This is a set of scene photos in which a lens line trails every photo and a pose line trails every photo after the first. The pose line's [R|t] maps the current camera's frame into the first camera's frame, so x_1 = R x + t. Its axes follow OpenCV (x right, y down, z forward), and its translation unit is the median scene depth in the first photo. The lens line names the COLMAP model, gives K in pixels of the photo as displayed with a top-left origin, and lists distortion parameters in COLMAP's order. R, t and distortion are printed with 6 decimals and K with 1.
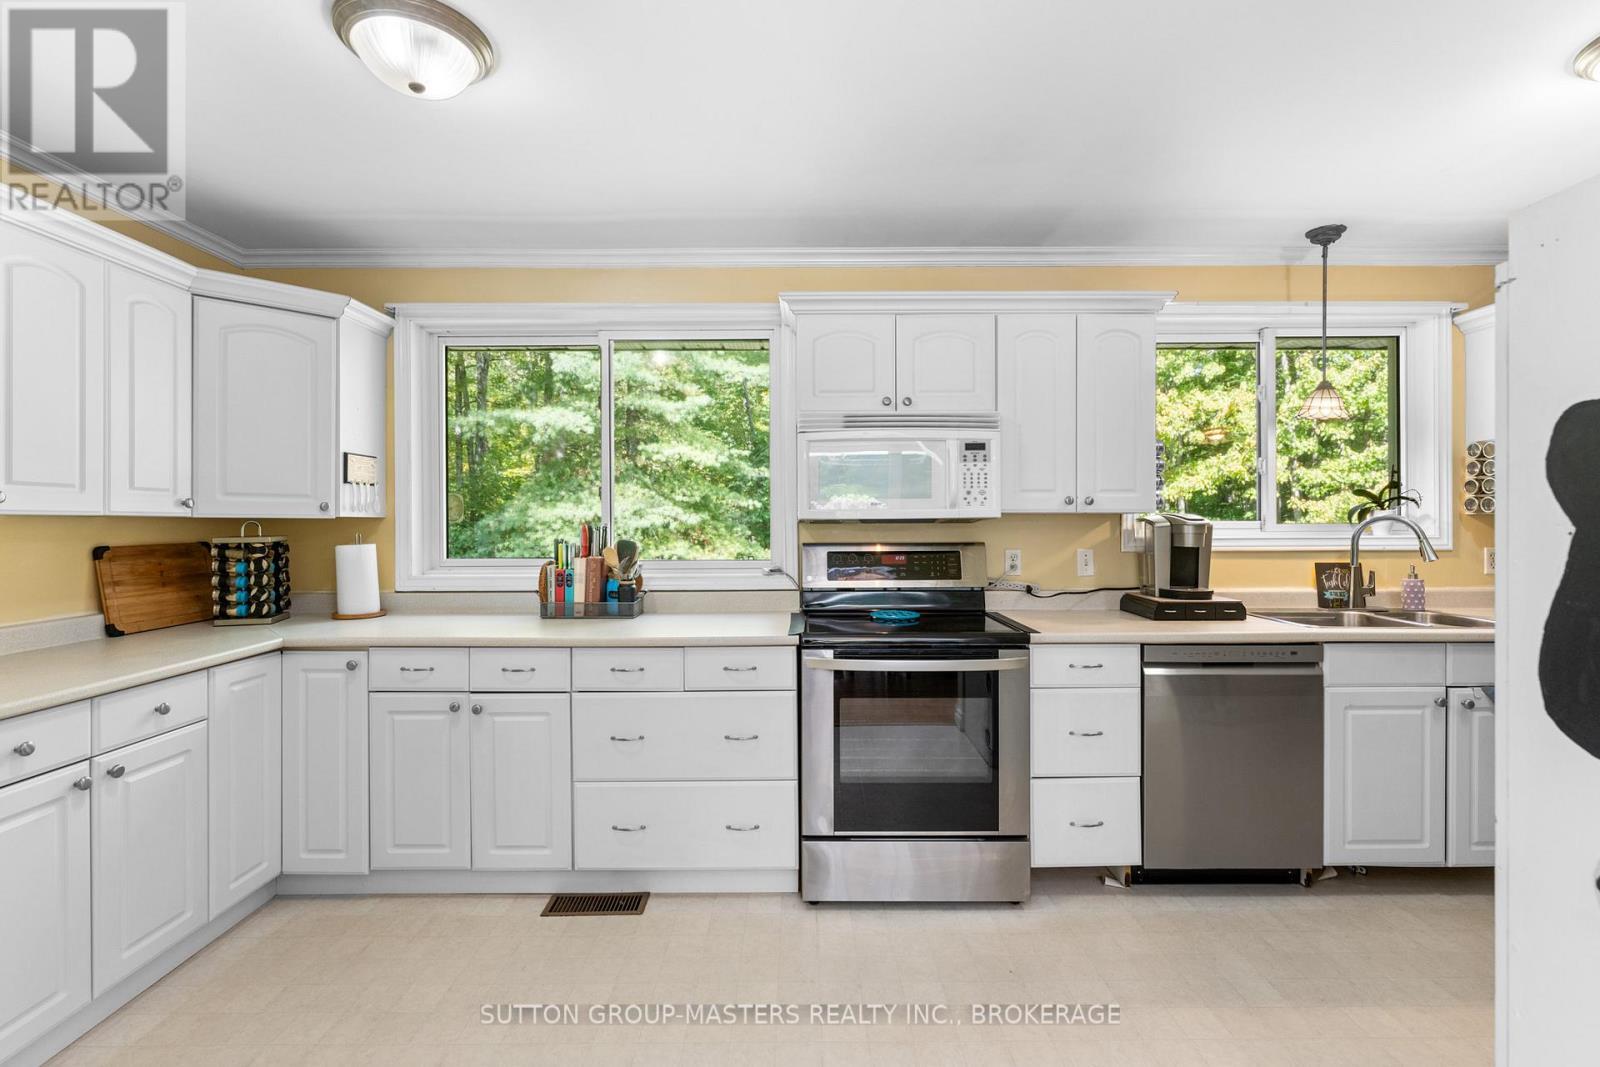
lens RADIAL K [[721.7, 0, 802.1], [0, 721.7, 524.6], [0, 0, 1]] dist [0.002475, -0.000965]
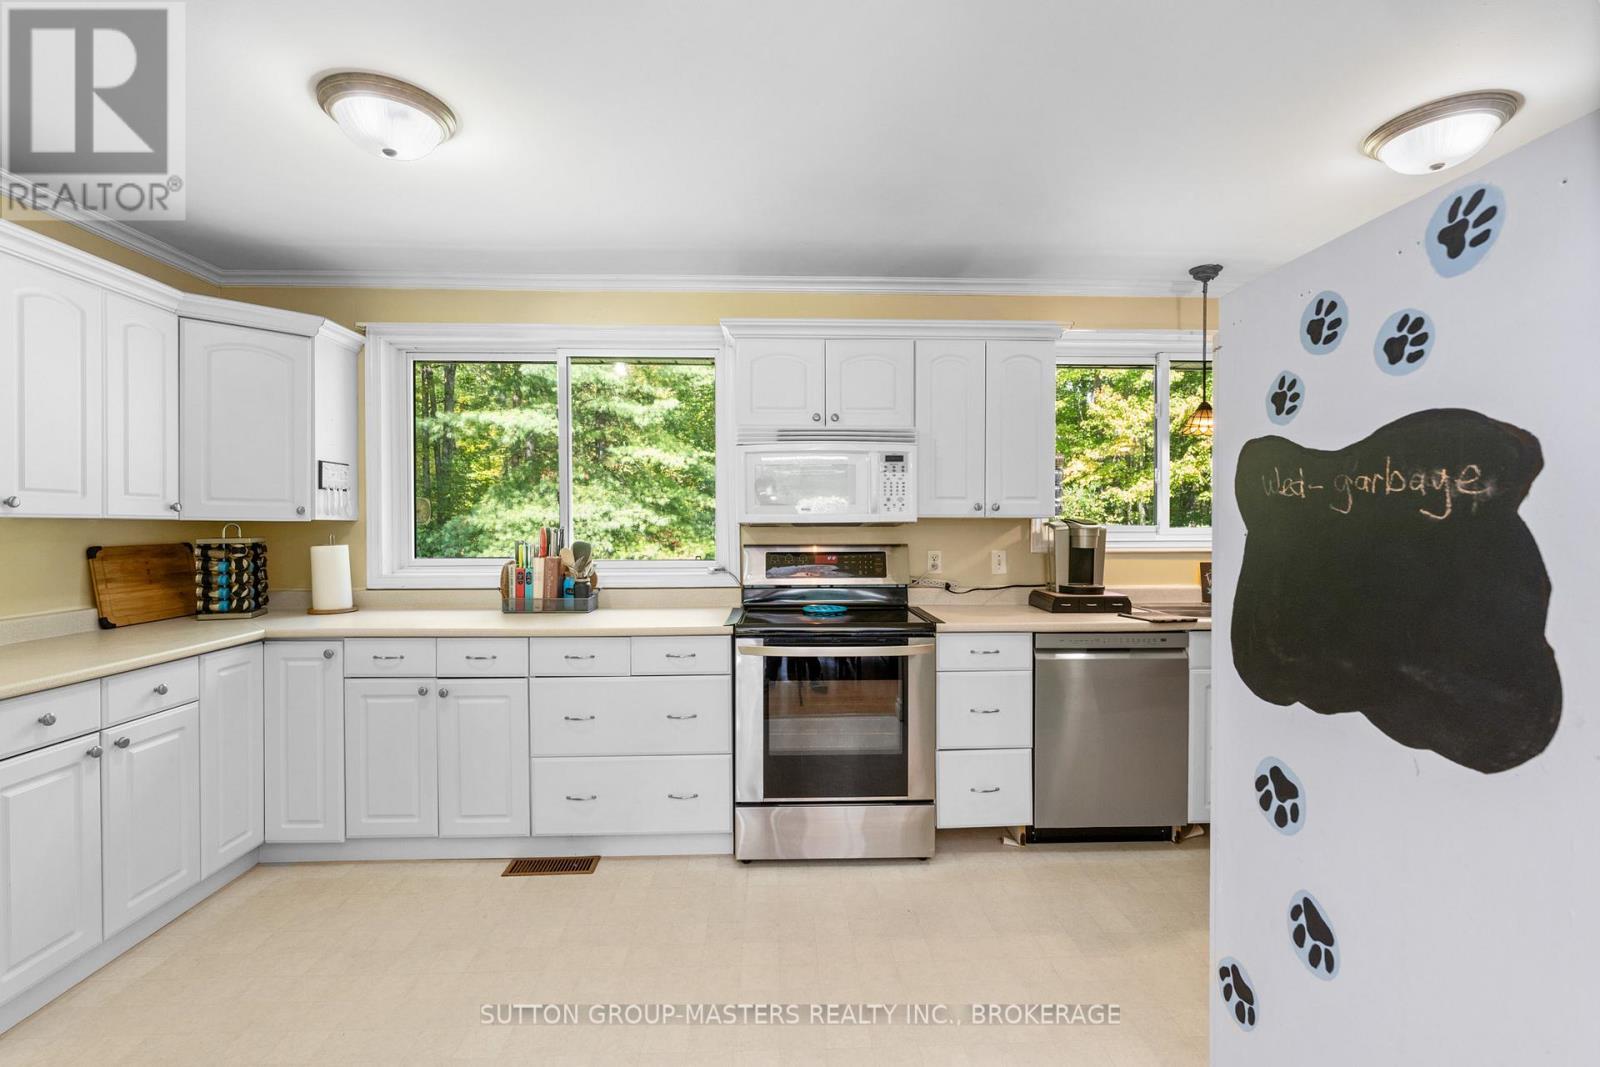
lens RADIAL K [[721.7, 0, 800.6], [0, 721.7, 533.2], [0, 0, 1]] dist [0.002475, -0.000965]
pose [[0.999392, 0.001455, 0.034843, 0.053752], [-0.001723, 0.999969, 0.007636, -0.000256], [-0.034831, -0.007692, 0.999364, -0.115037]]
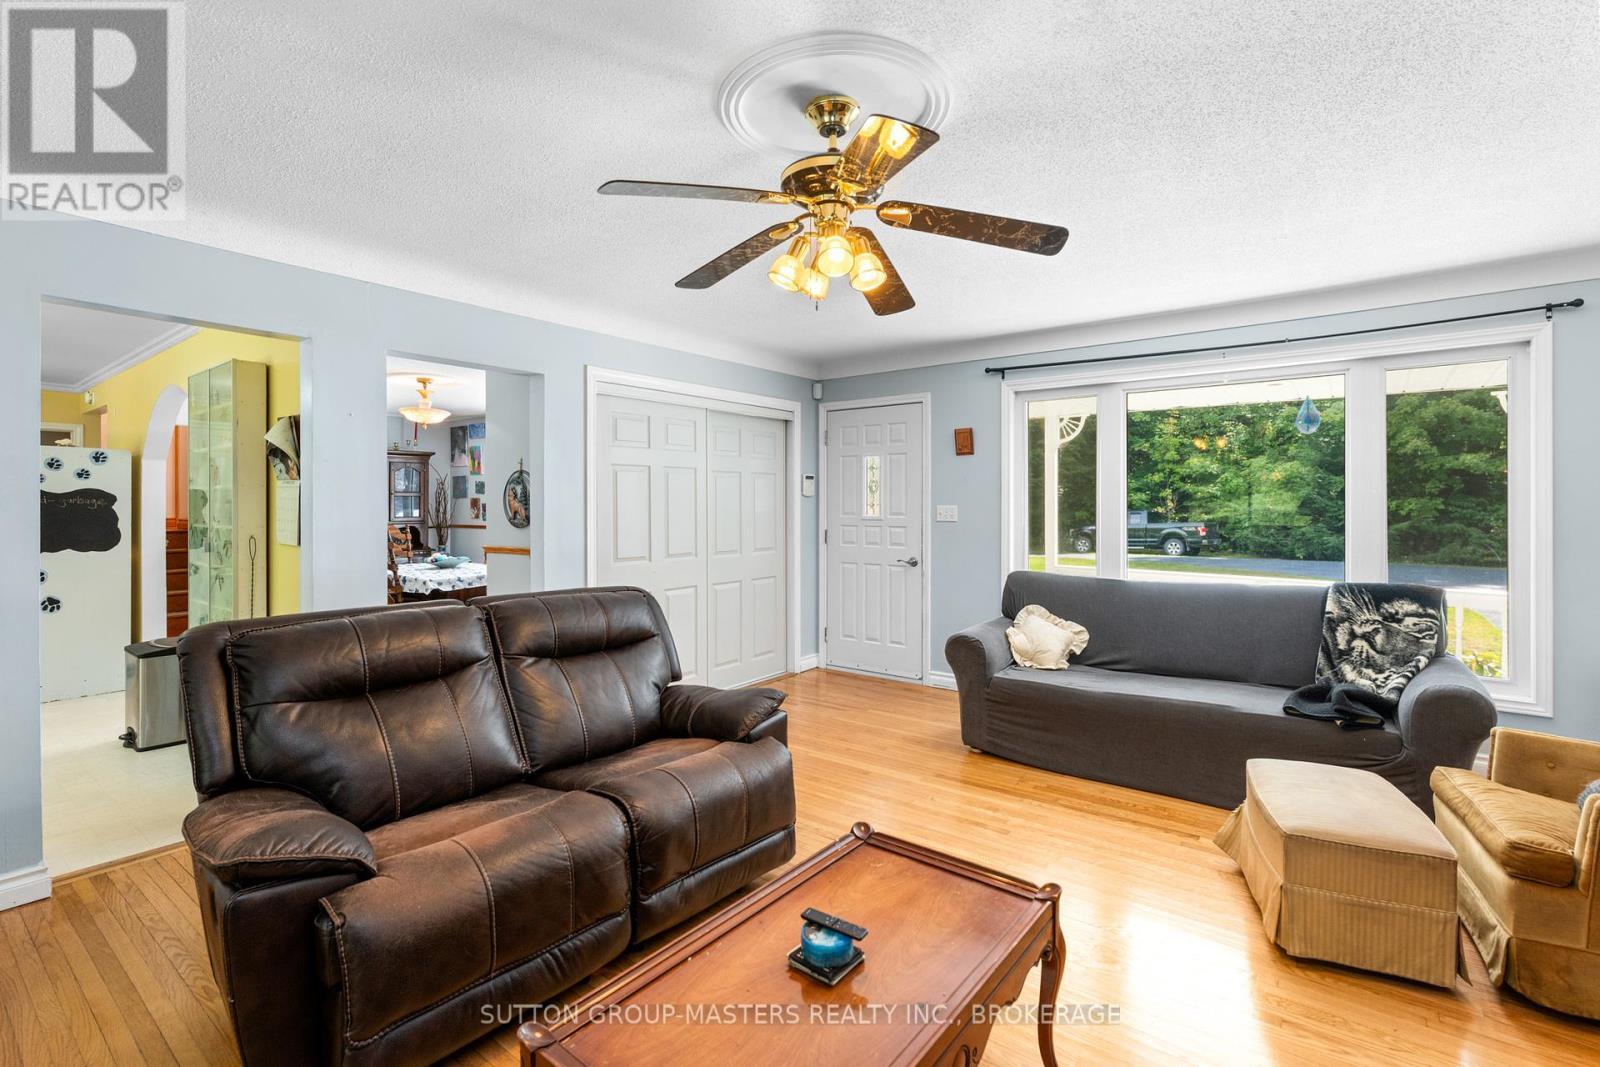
lens RADIAL K [[729.3, 0, 801.1], [0, 729.3, 504.7], [0, 0, 1]] dist [-0.001104, -0.001142]
pose [[-0.788788, 0.006858, 0.614627, -2.208910], [0.006852, 0.999974, -0.002363, 0.002526], [-0.614627, 0.002347, -0.788815, 0.567037]]
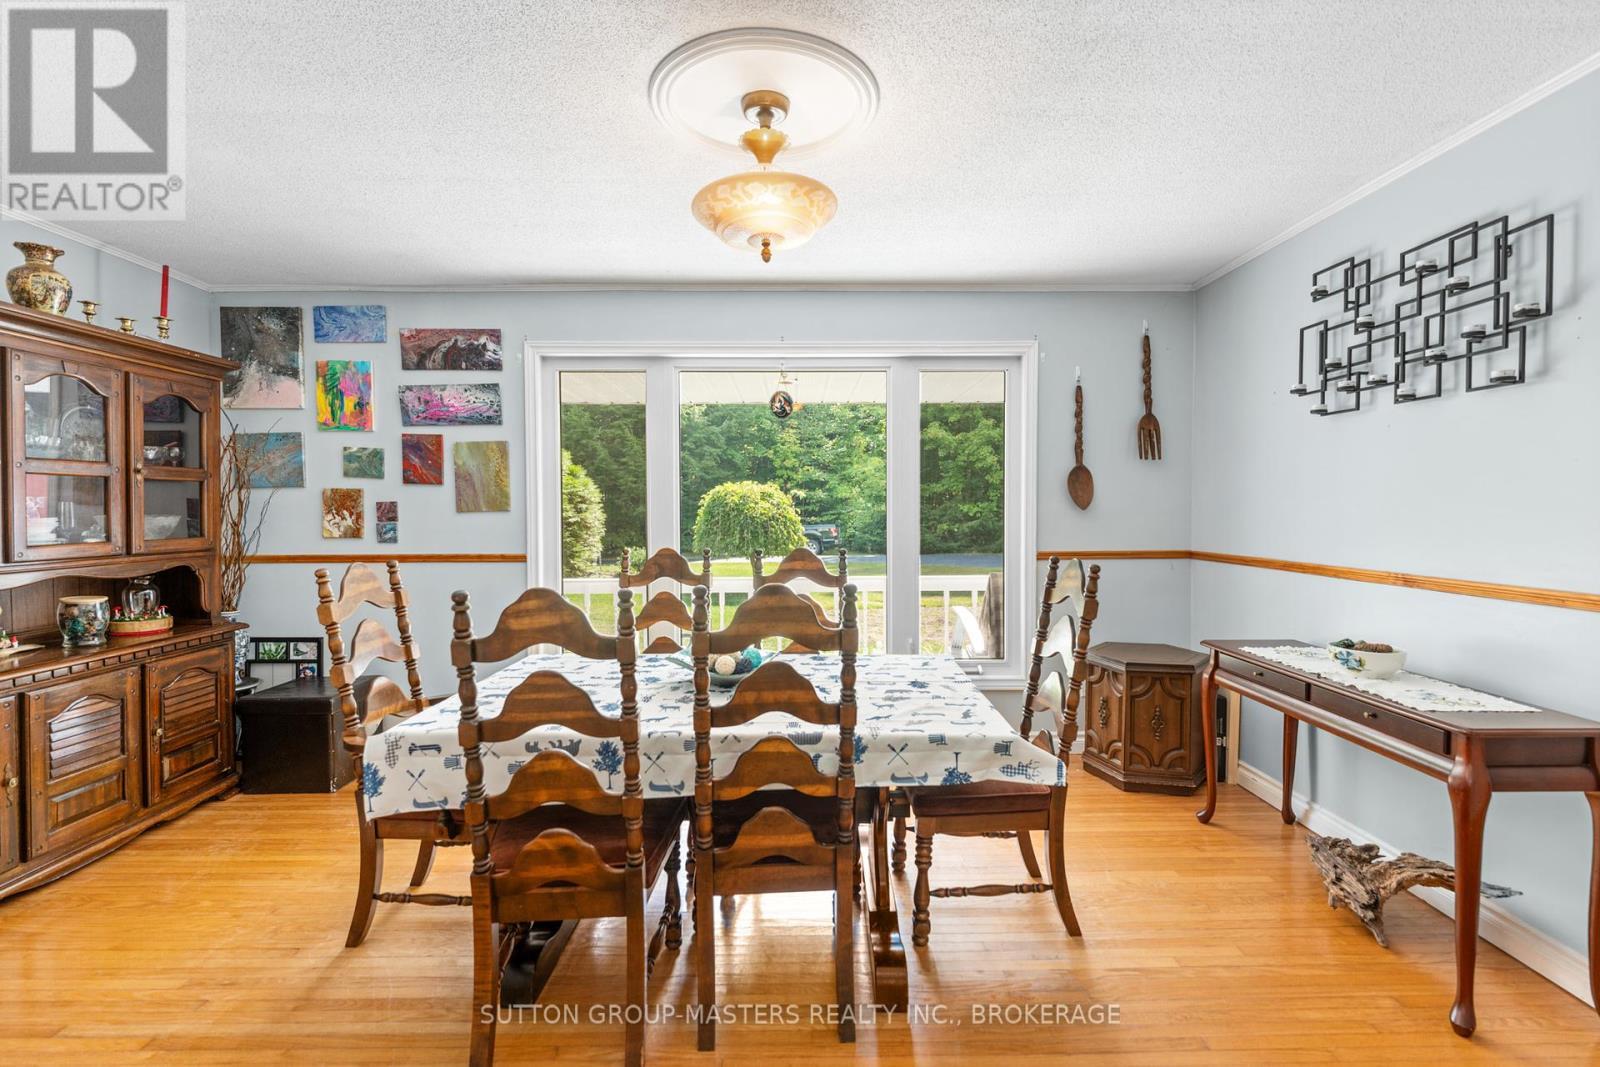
lens RADIAL K [[721.7, 0, 806.6], [0, 721.7, 524.5], [0, 0, 1]] dist [0.002475, -0.000965]
pose [[-0.999898, 0.010467, -0.009741, 0.157128], [0.010231, 0.999660, 0.023991, -0.002093], [0.009989, 0.023889, -0.999665, 0.217336]]
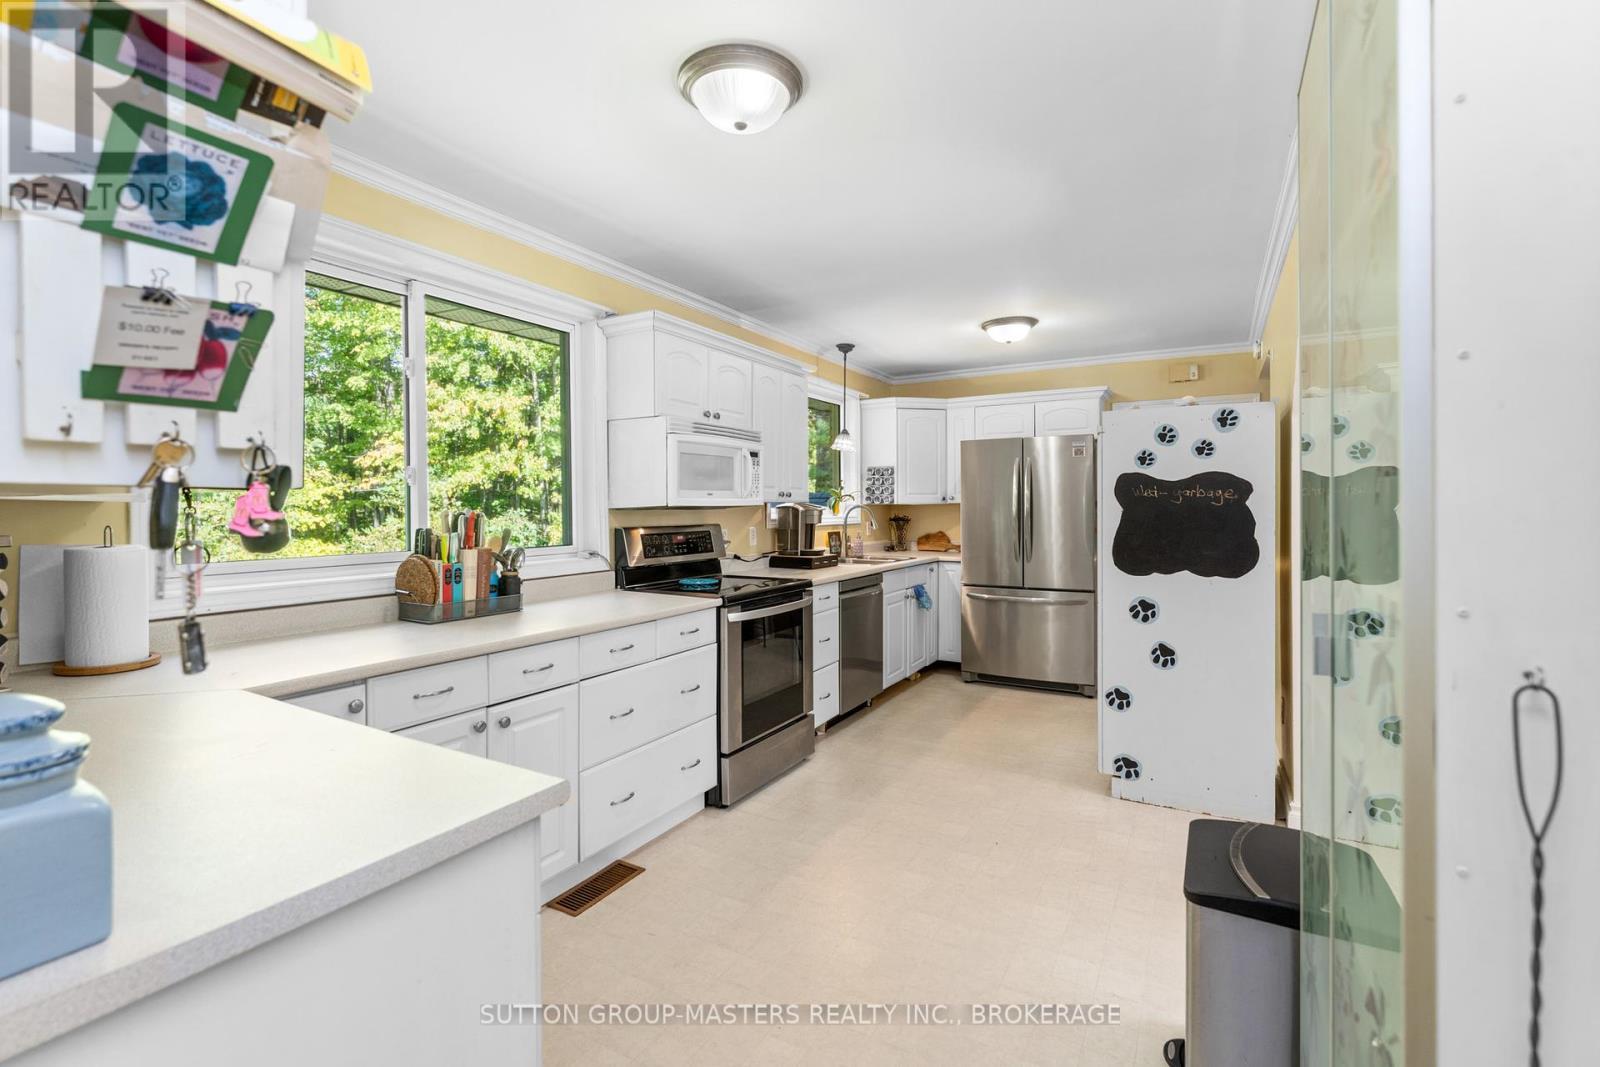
lens RADIAL K [[721.7, 0, 807.3], [0, 721.7, 508.1], [0, 0, 1]] dist [0.002475, -0.000965]
pose [[0.488733, 0.000548, 0.872433, -0.910772], [0.004427, 0.999985, -0.003108, 0.000601], [-0.872422, 0.005381, 0.488724, 0.220494]]
